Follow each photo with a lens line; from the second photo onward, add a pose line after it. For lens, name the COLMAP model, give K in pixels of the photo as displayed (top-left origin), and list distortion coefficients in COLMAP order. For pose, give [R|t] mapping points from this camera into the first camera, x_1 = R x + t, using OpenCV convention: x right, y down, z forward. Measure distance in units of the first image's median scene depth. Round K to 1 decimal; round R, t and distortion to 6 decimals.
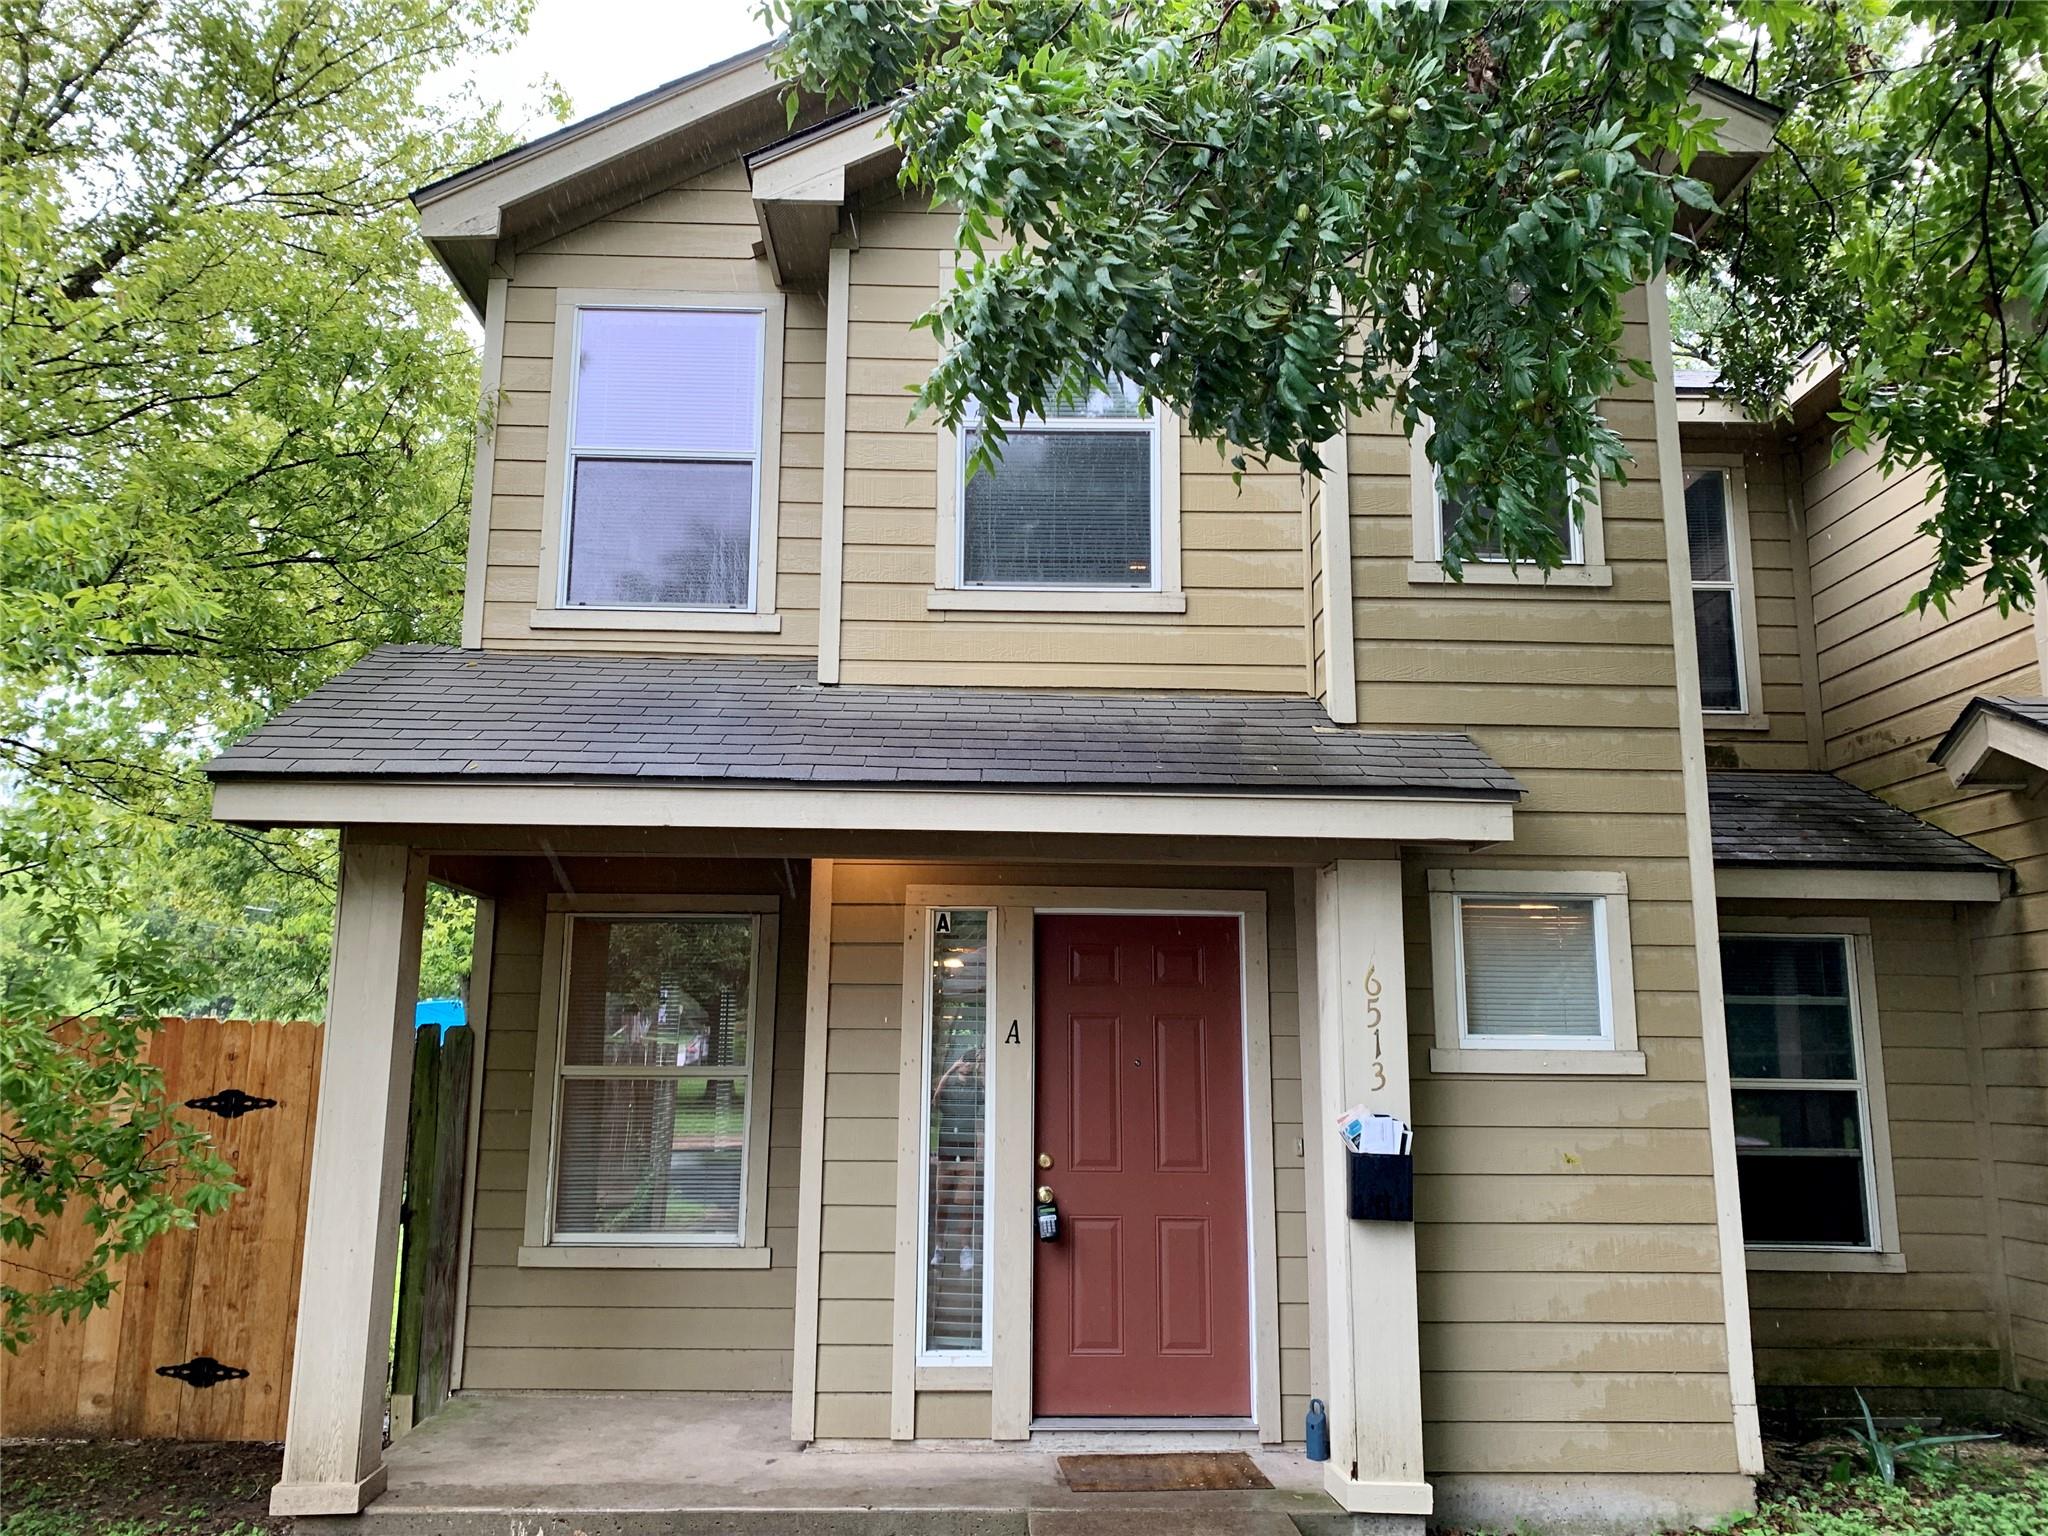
lens RADIAL K [[1557.4, 0, 1007.0], [0, 1557.4, 765.5], [0, 0, 1]] dist [0.055603, -0.059444]
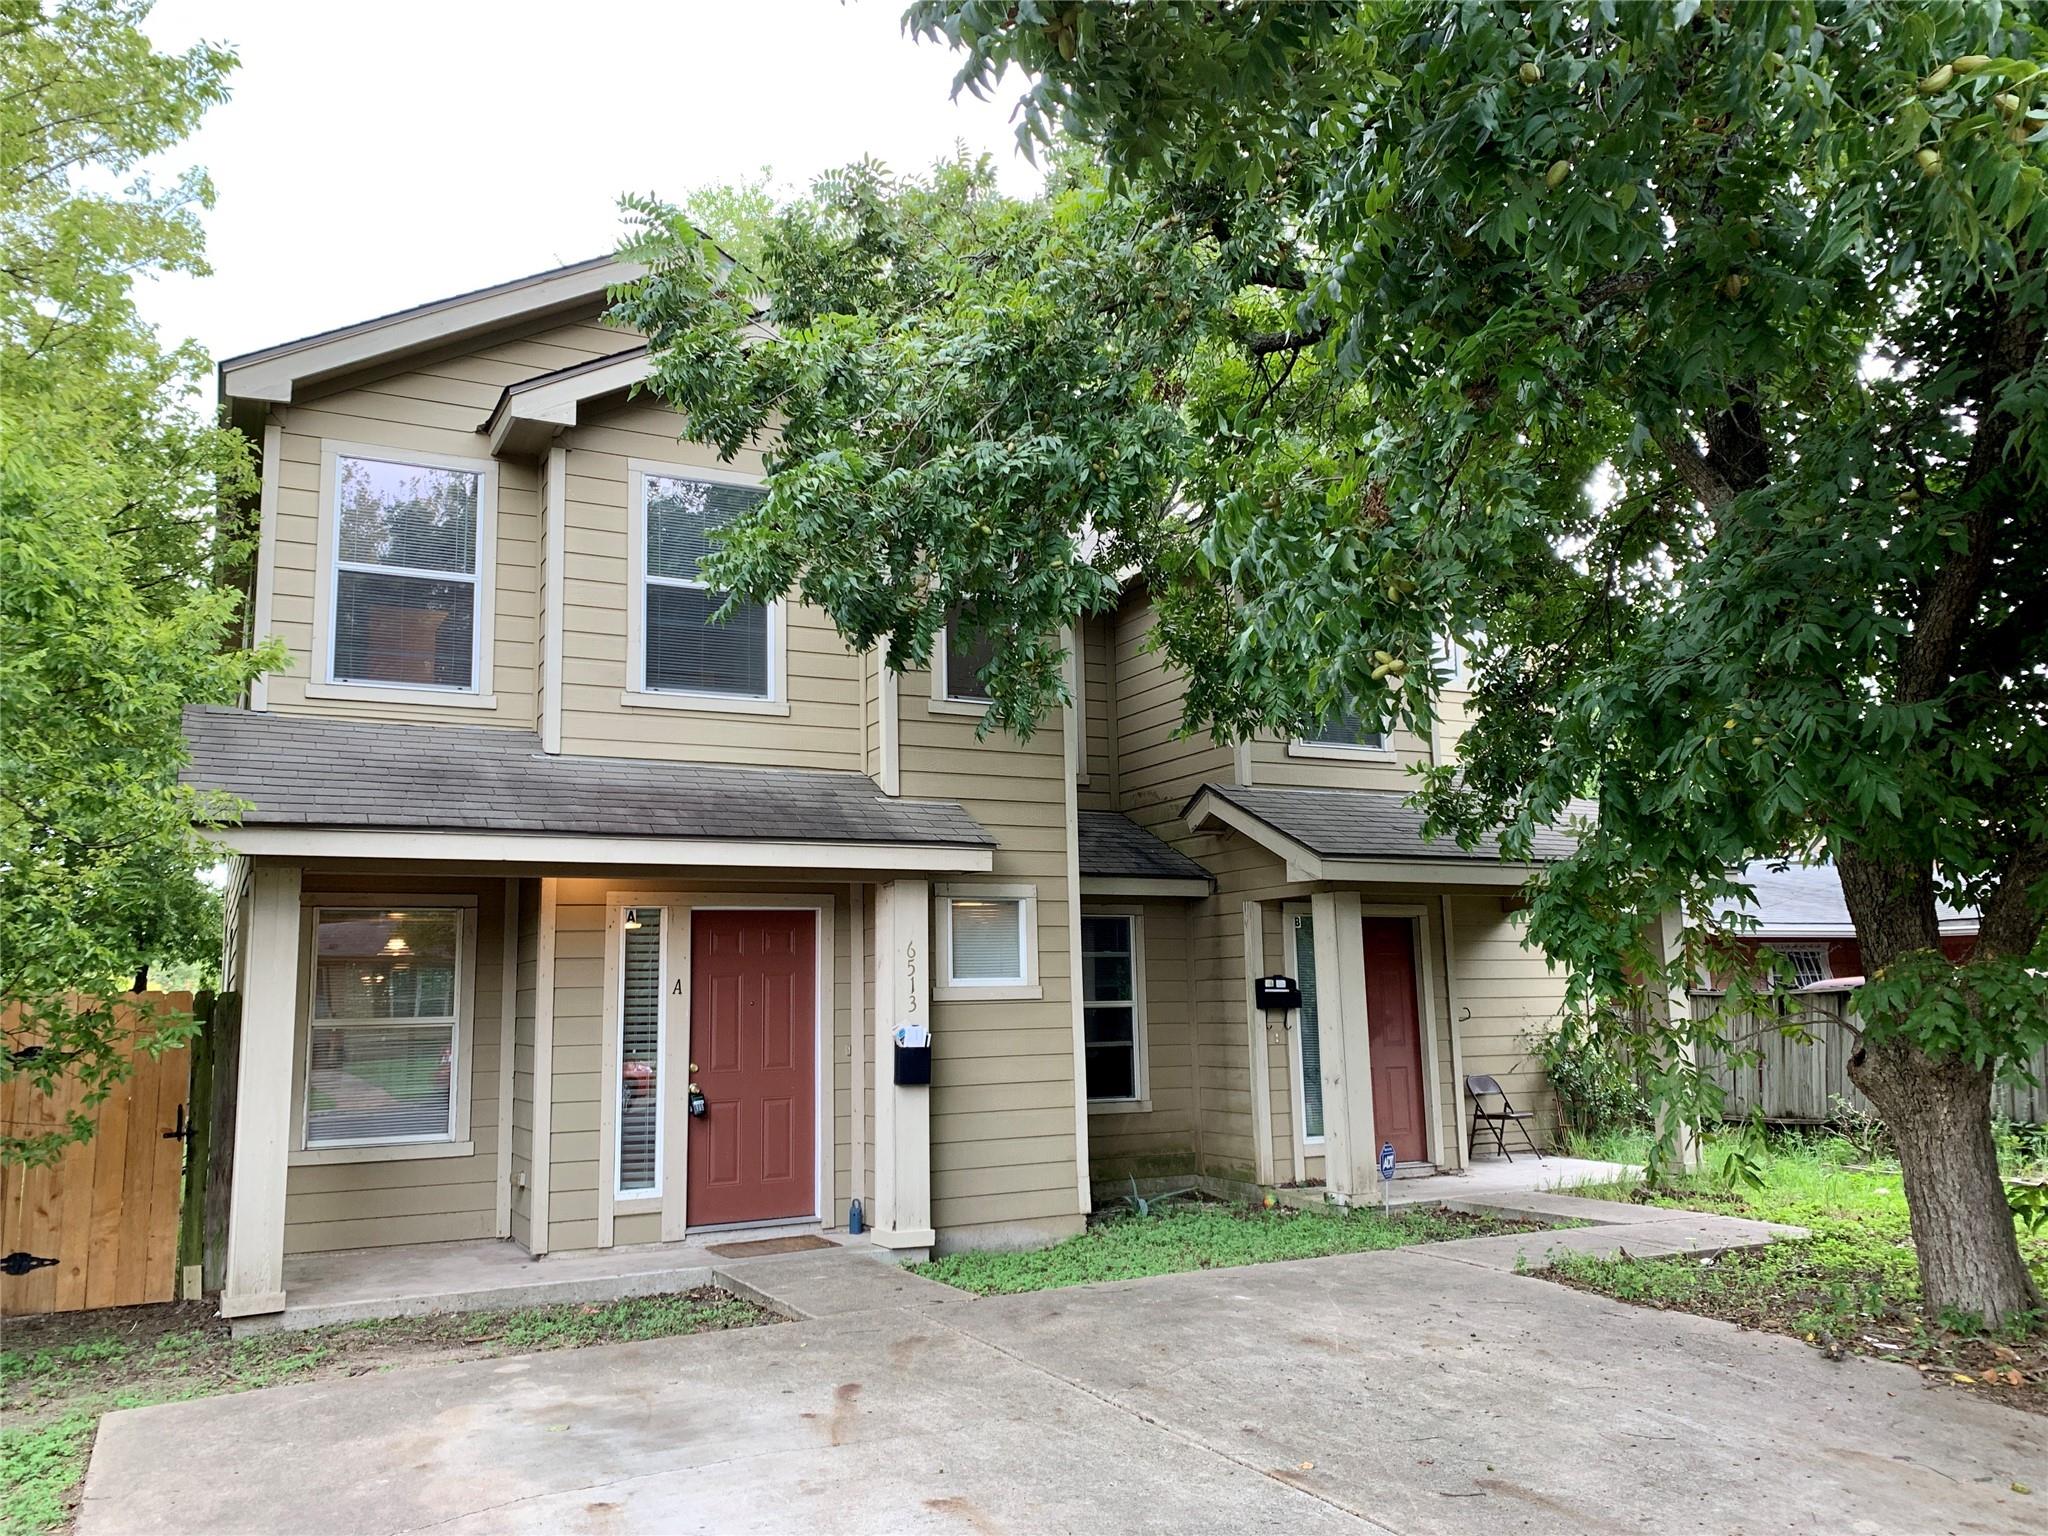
lens RADIAL K [[1557.4, 0, 1007.0], [0, 1557.4, 765.5], [0, 0, 1]] dist [0.055603, -0.059444]
pose [[0.901092, 0.035915, 0.432138, -0.391849], [-0.048226, 0.998682, 0.017562, -0.094102], [-0.430938, -0.036665, 0.901637, -0.551841]]
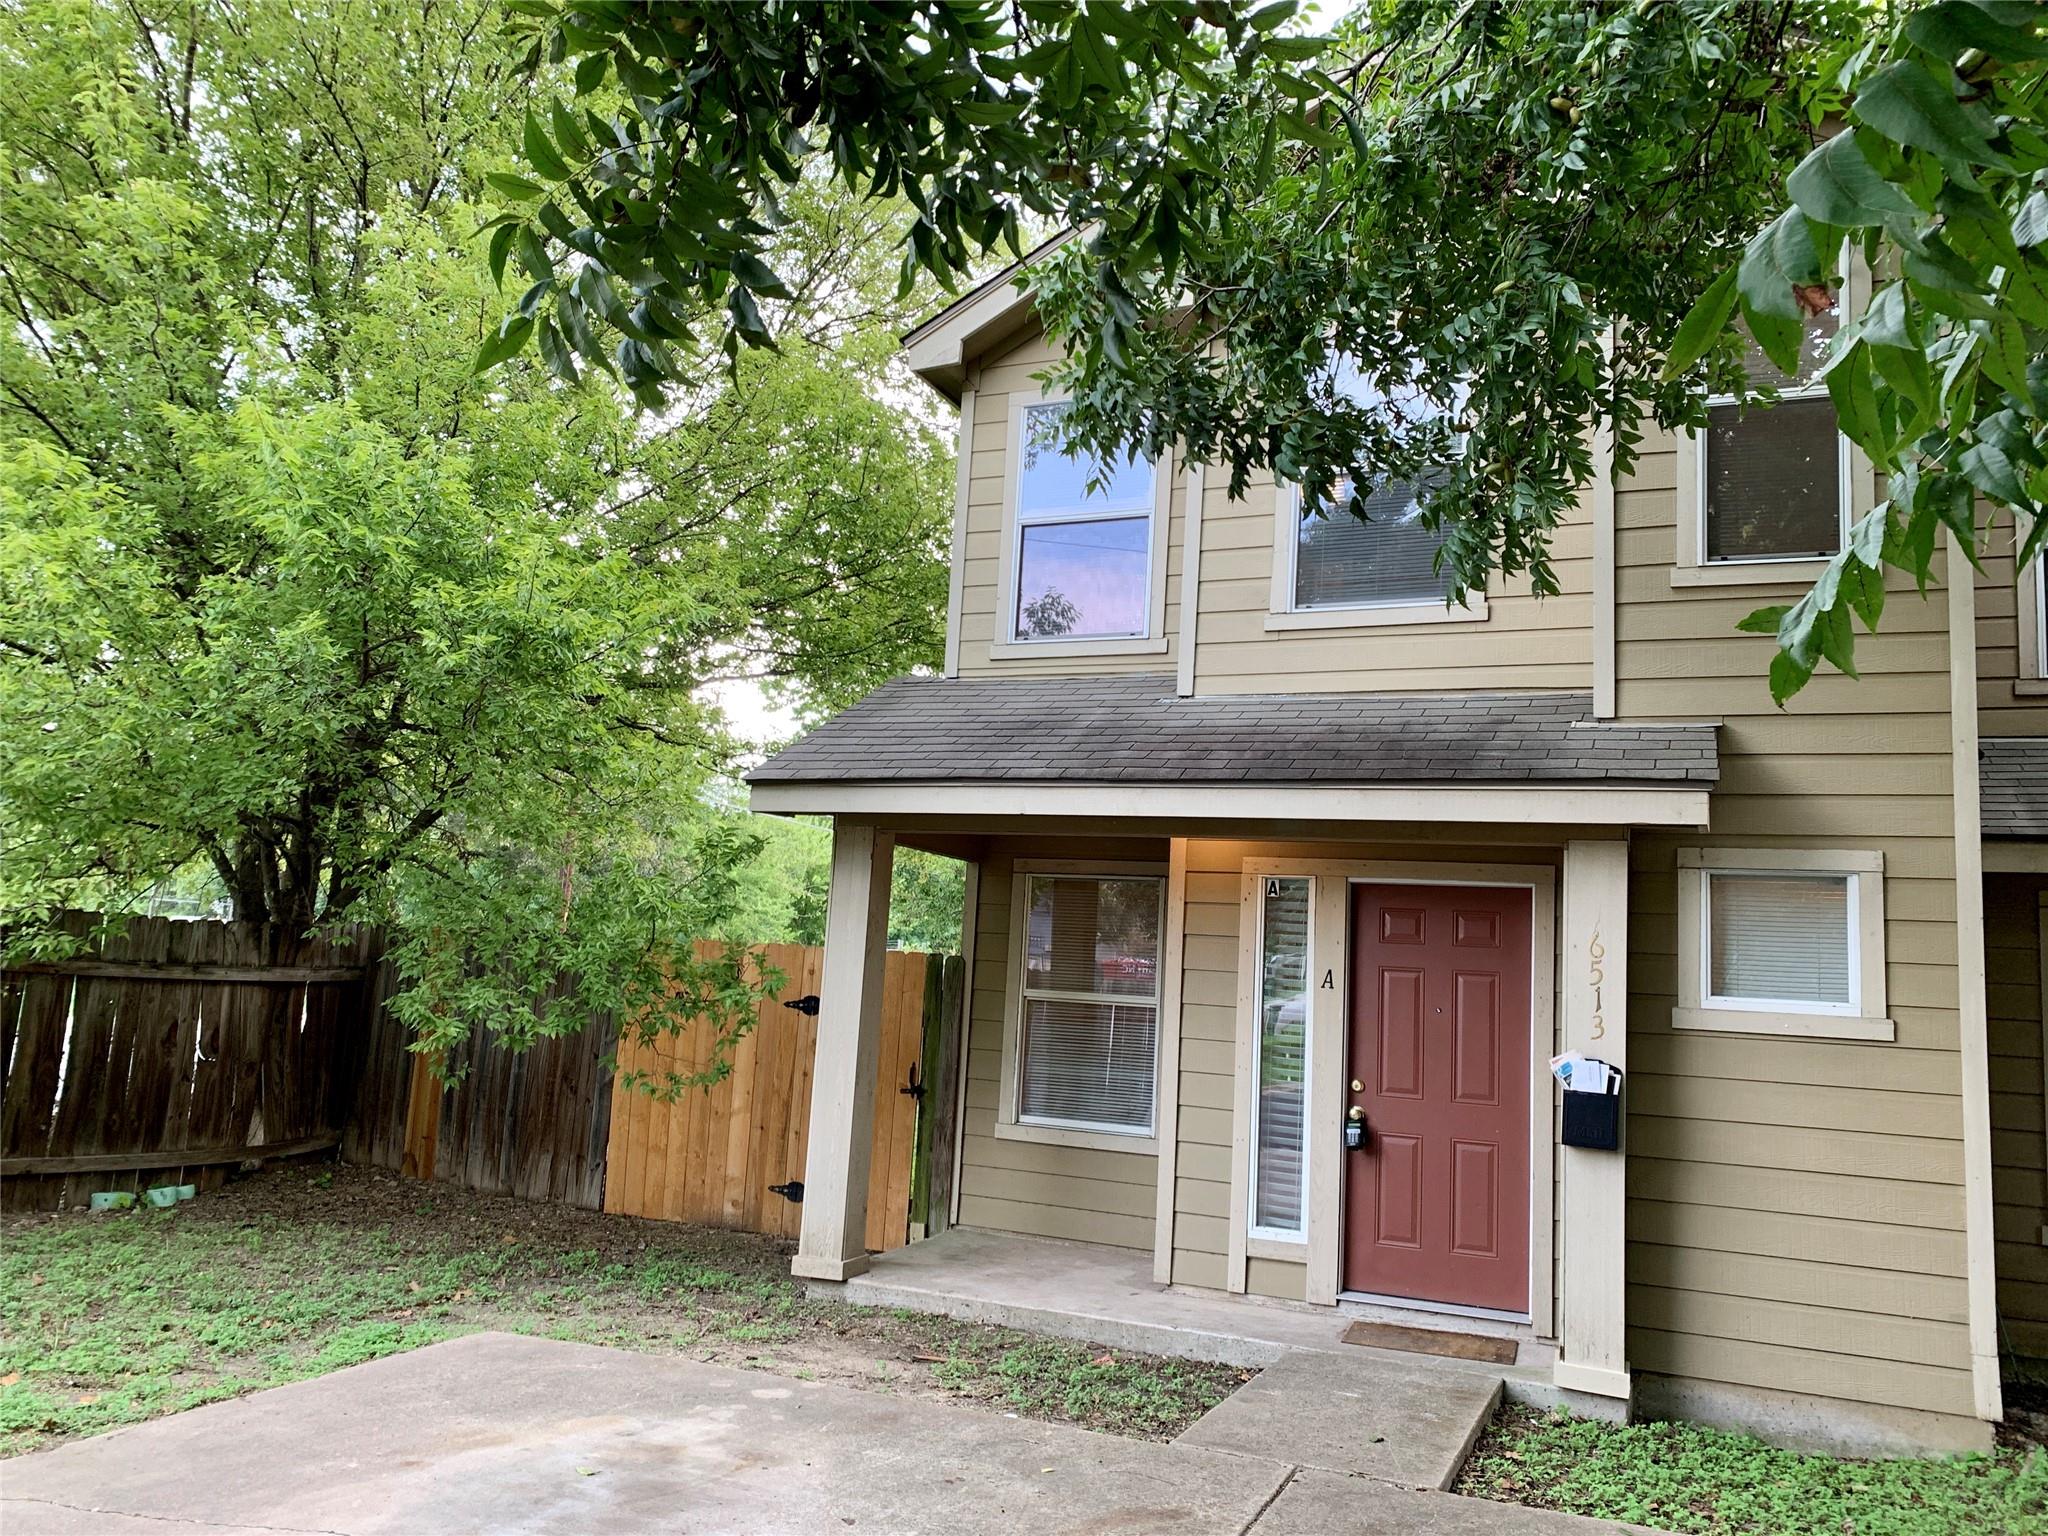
lens RADIAL K [[1578.2, 0, 1029.7], [0, 1578.2, 760.0], [0, 0, 1]] dist [0.052196, -0.059083]
pose [[0.905090, -0.017723, -0.424851, 0.329006], [0.029598, 0.999333, 0.021367, -0.033374], [0.424189, -0.031914, 0.905011, -0.216289]]
